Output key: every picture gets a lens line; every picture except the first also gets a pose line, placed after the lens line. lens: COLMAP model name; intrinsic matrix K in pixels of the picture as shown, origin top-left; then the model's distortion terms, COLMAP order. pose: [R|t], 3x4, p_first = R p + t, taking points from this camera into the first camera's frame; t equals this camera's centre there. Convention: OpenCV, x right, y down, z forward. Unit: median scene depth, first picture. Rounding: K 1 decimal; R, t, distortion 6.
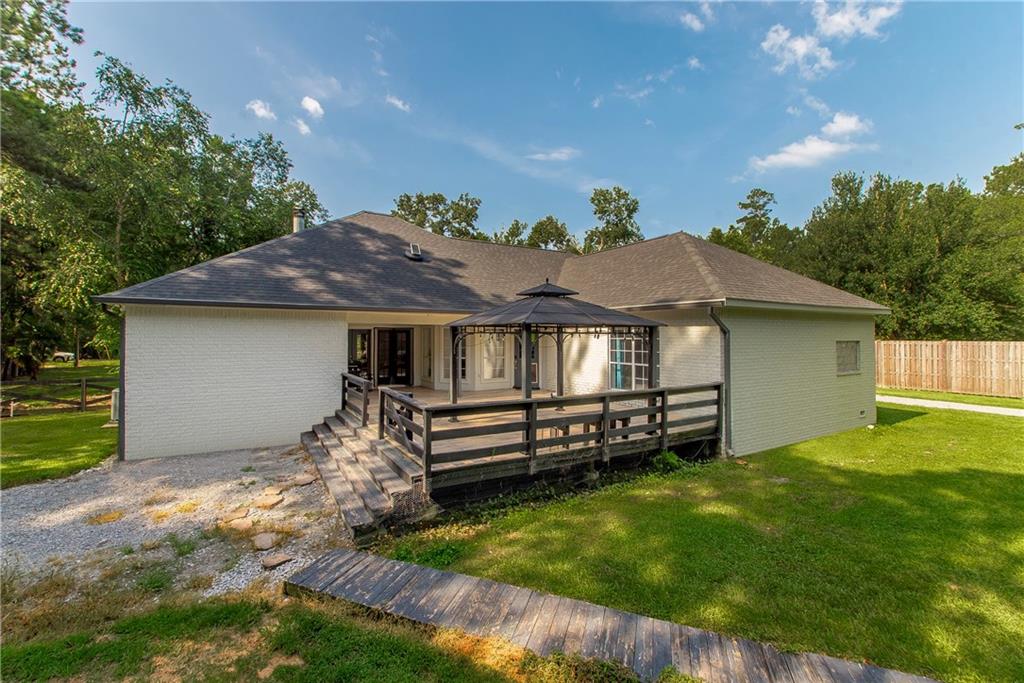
lens RADIAL K [[433.2, 0, 509.9], [0, 433.2, 337.0], [0, 0, 1]] dist [0.007960, -0.001723]
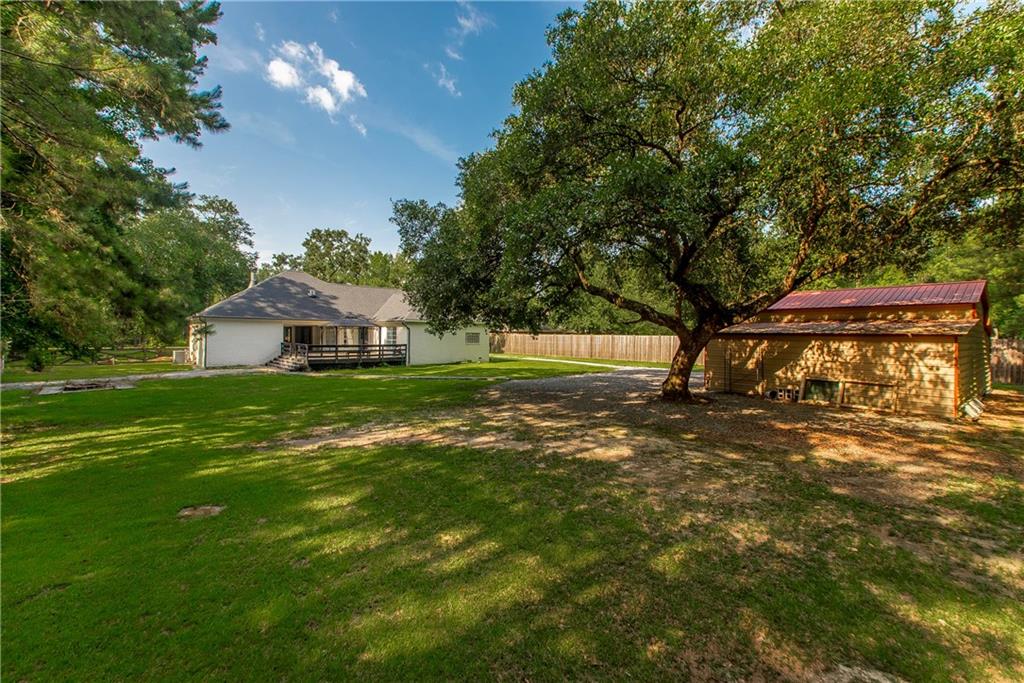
lens RADIAL K [[433.2, 0, 513.5], [0, 433.2, 338.0], [0, 0, 1]] dist [0.007960, -0.001723]
pose [[0.984343, 0.012813, 0.175796, 0.427427], [-0.013421, 0.999907, 0.002270, 0.024508], [-0.175751, -0.004594, 0.984424, -1.469735]]
